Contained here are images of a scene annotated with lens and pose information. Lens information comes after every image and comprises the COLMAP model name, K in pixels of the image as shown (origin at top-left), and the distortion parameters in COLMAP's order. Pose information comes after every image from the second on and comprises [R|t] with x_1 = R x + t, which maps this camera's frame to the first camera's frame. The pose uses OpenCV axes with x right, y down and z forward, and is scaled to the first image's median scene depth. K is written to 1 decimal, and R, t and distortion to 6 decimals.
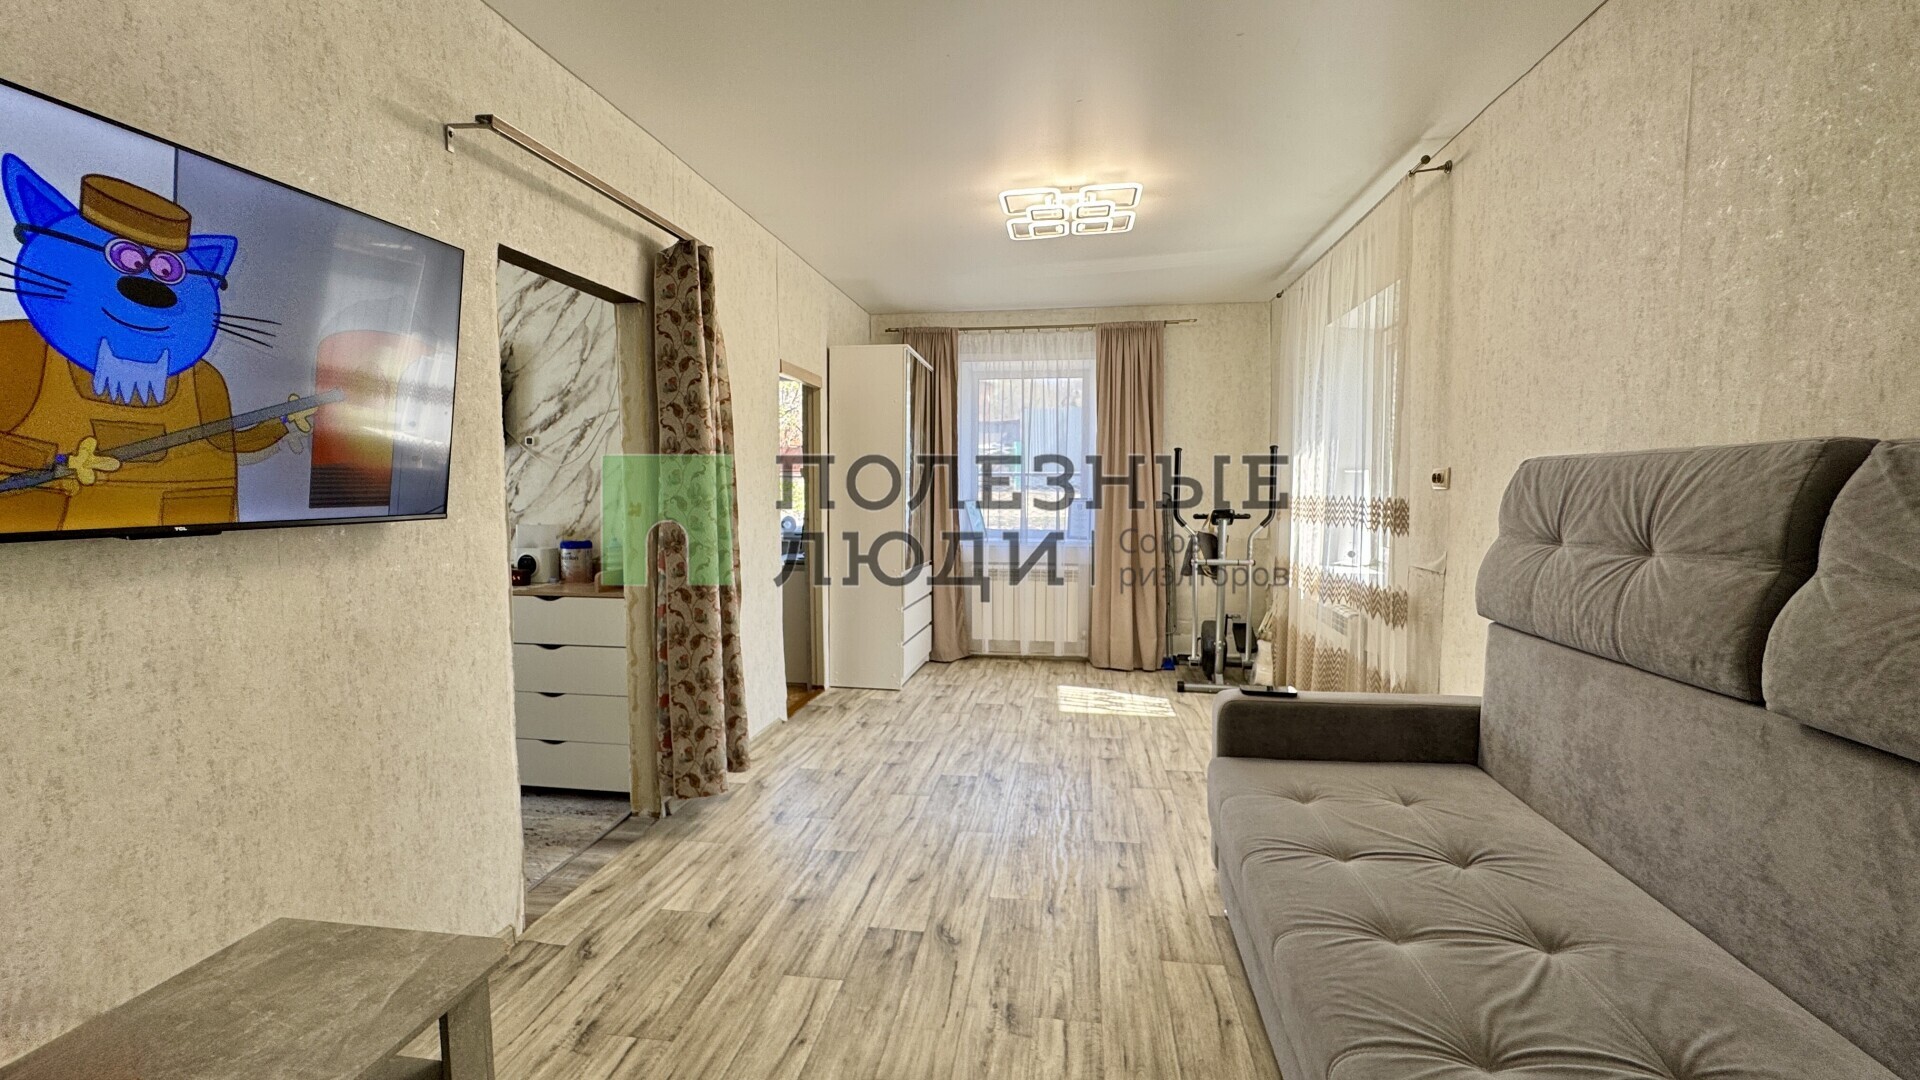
lens RADIAL K [[764.6, 0, 960.0], [0, 764.6, 540.0], [0, 0, 1]] dist [-0.006897, 0.000533]
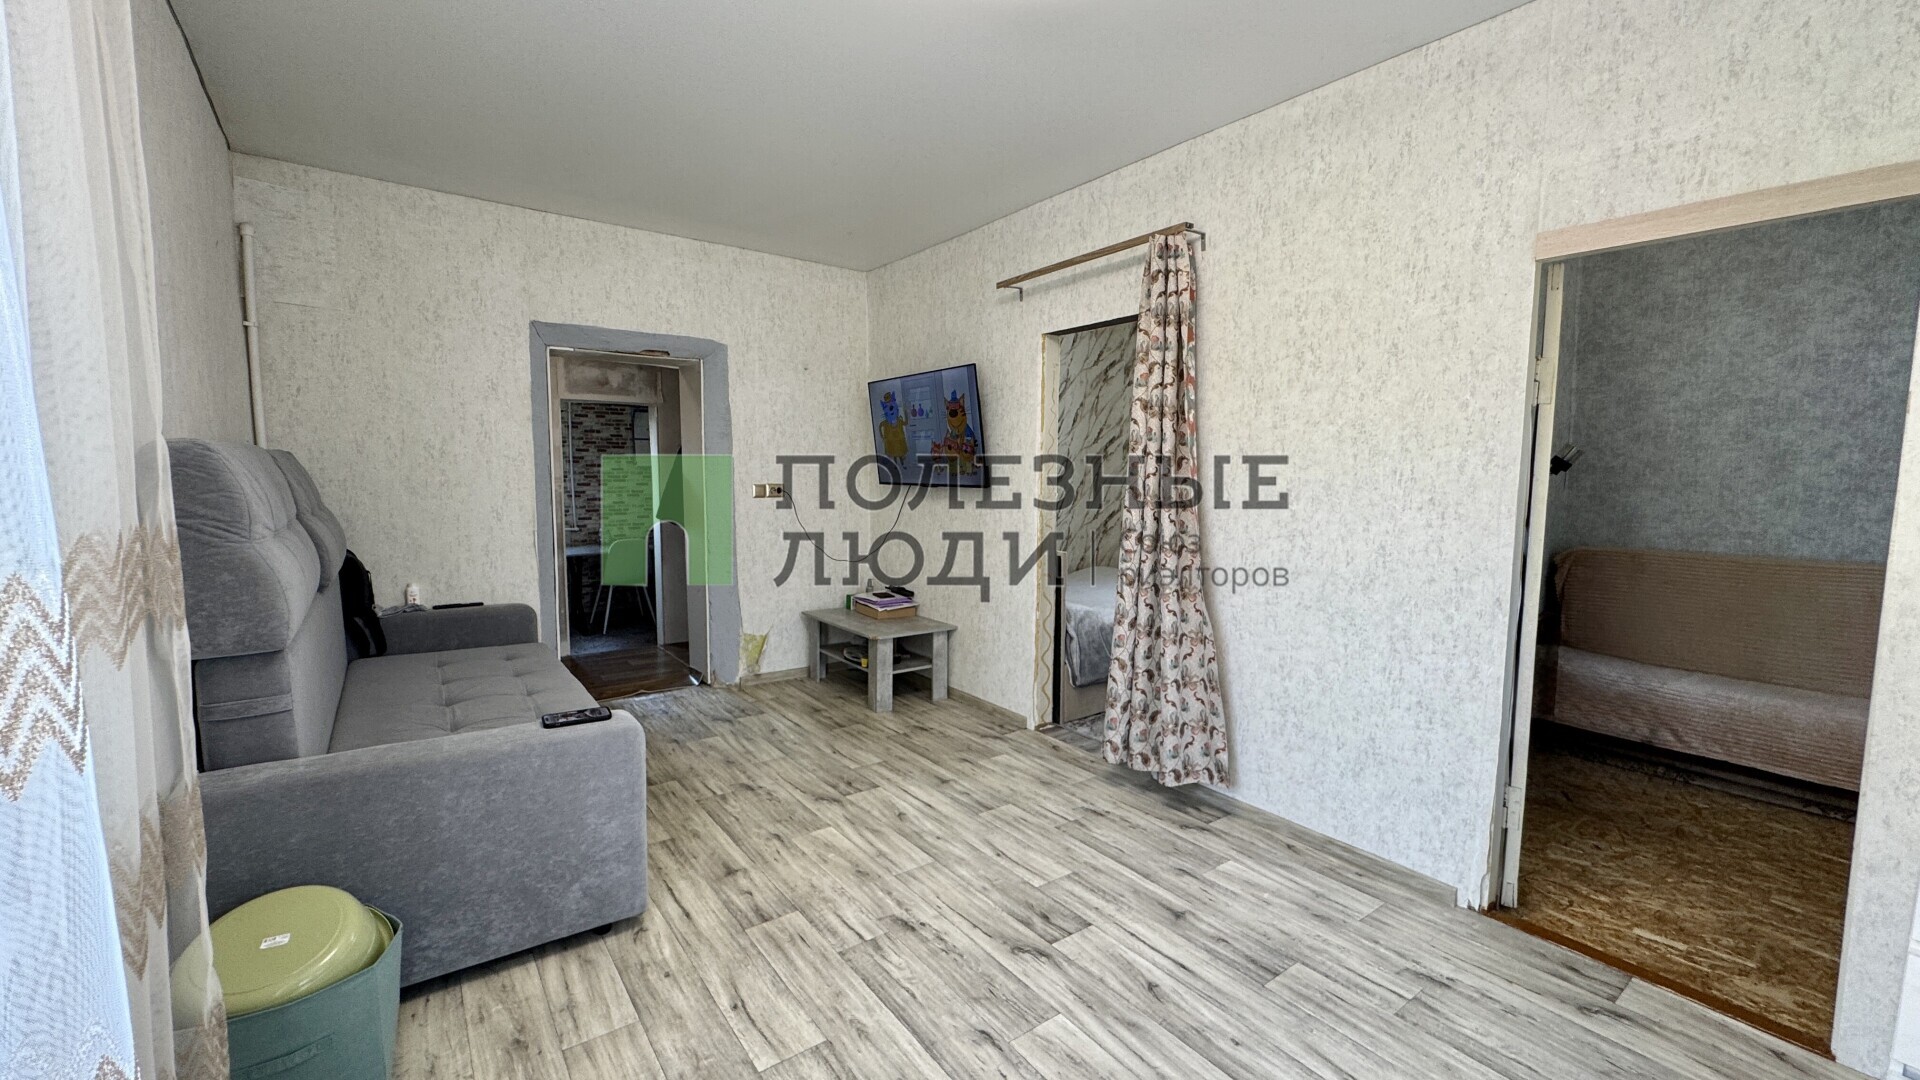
lens RADIAL K [[764.6, 0, 960.0], [0, 764.6, 540.0], [0, 0, 1]] dist [-0.006897, 0.000533]
pose [[-0.699935, 0.064737, -0.711266, 0.701445], [-0.055278, 0.987986, 0.144320, -0.145583], [0.712064, 0.140332, -0.687948, 1.873078]]
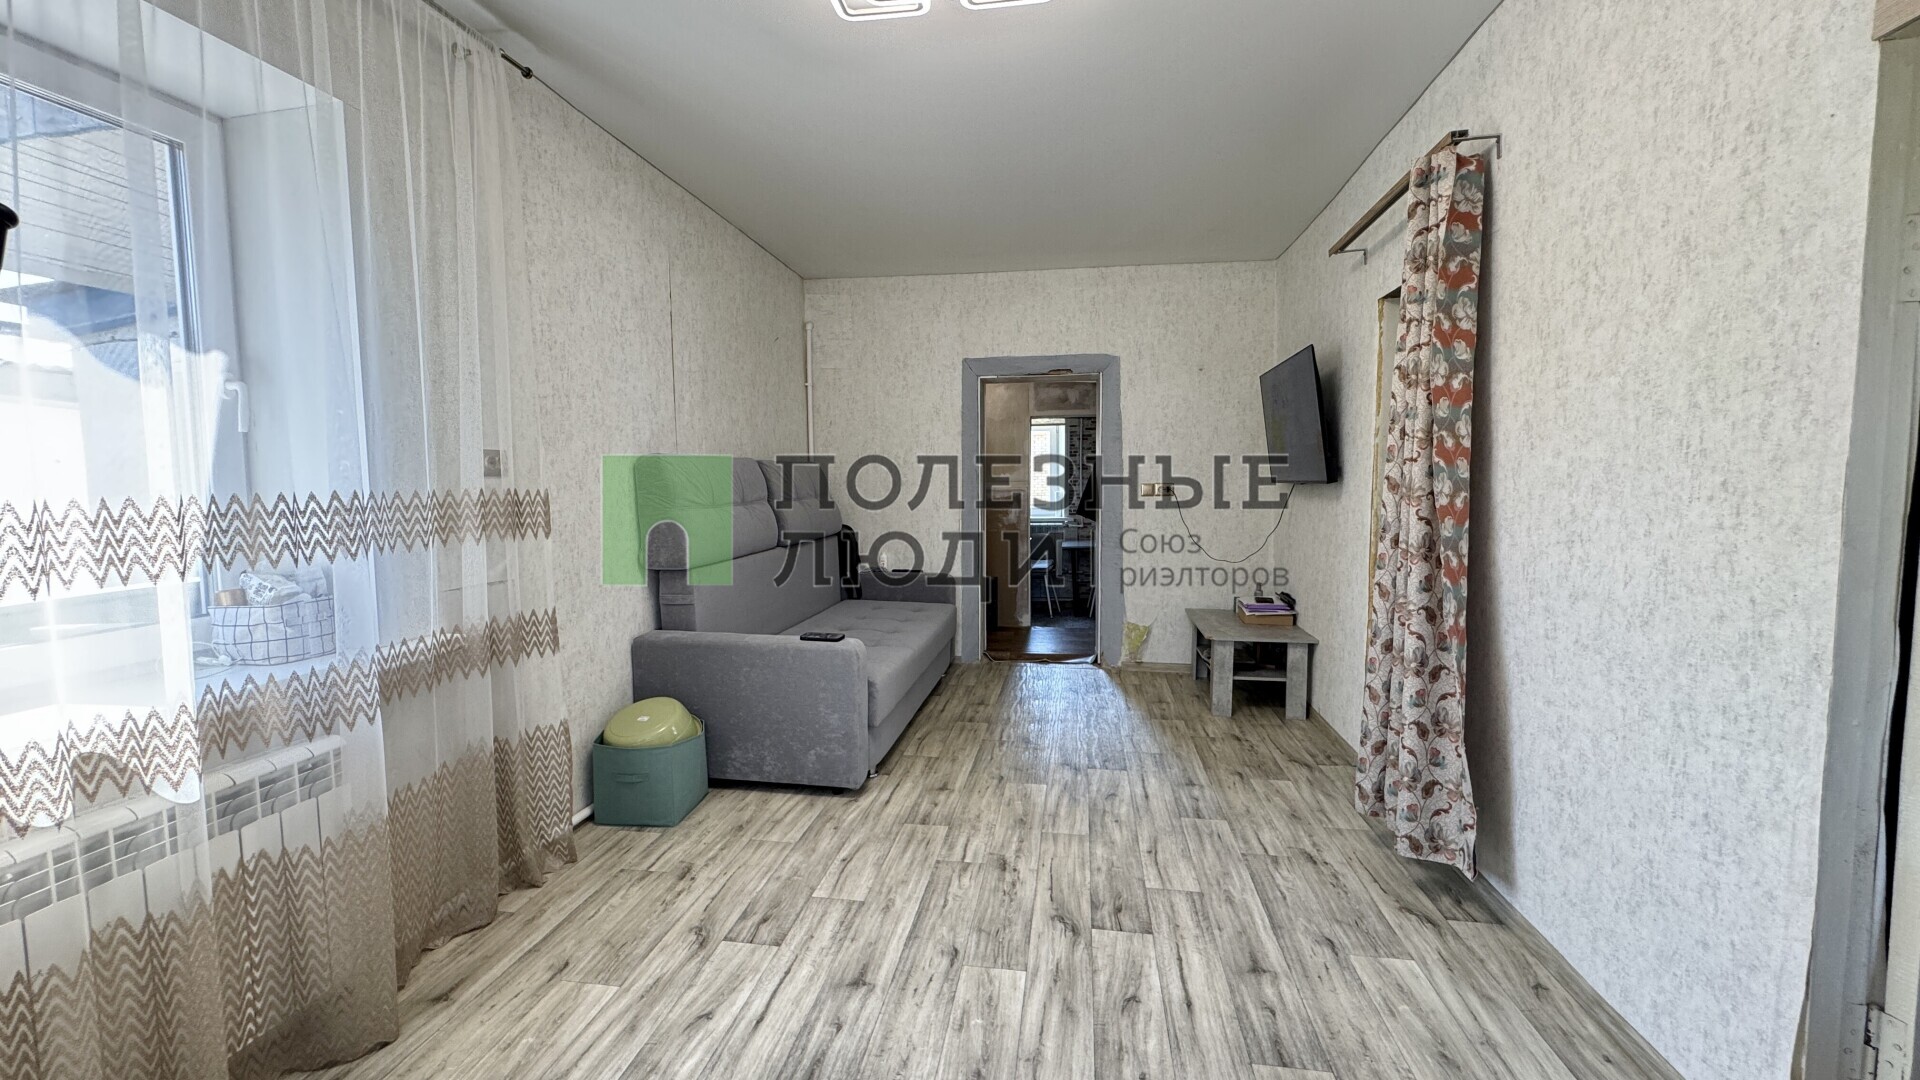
lens RADIAL K [[764.6, 0, 960.0], [0, 764.6, 540.0], [0, 0, 1]] dist [-0.006897, 0.000533]
pose [[-0.999914, 0.012661, 0.003350, 0.176503], [0.013019, 0.988634, 0.149777, -0.141838], [-0.001415, 0.149808, -0.988714, 2.212941]]
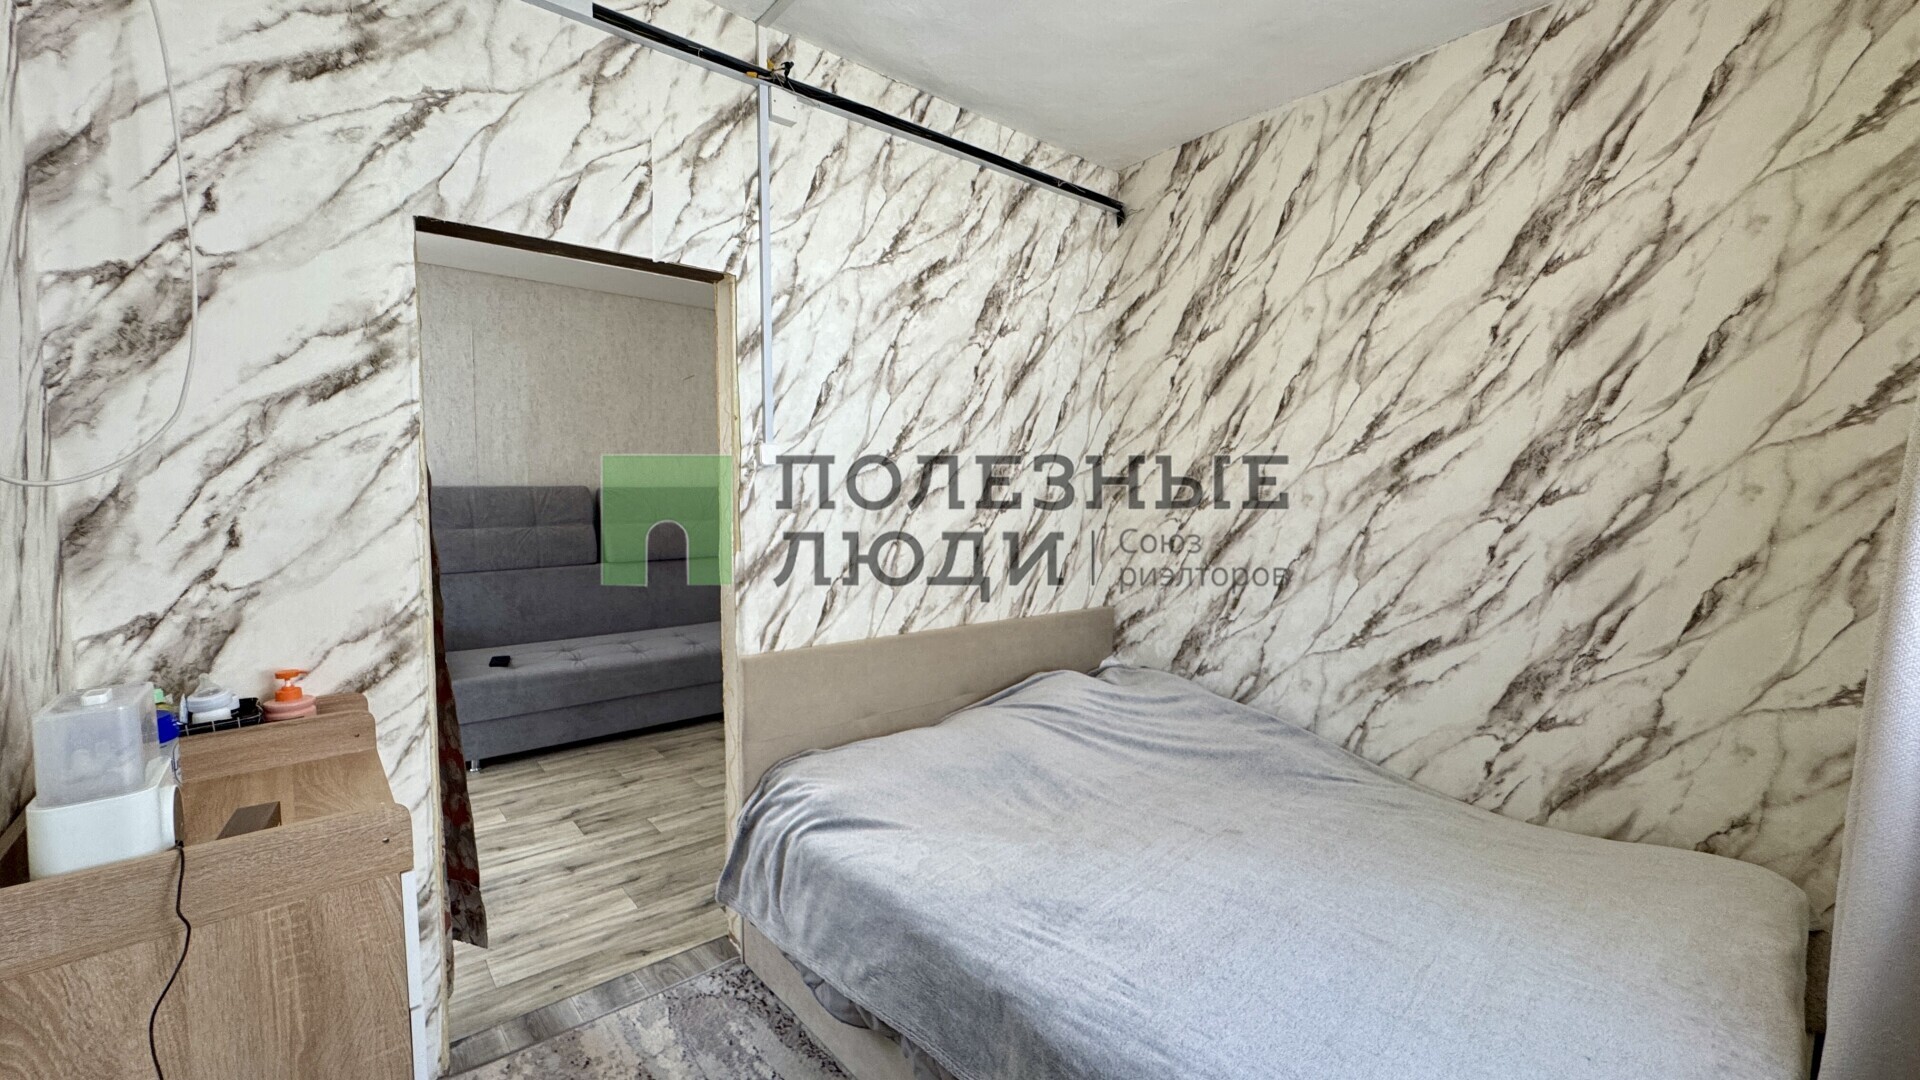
lens RADIAL K [[789.0, 0, 960.0], [0, 789.0, 540.0], [0, 0, 1]] dist [-0.000560, 0.000117]
pose [[-0.753125, -0.051286, 0.655876, -1.400469], [0.048236, 0.989969, 0.132798, -0.150613], [-0.656107, 0.131650, -0.743096, 1.423857]]
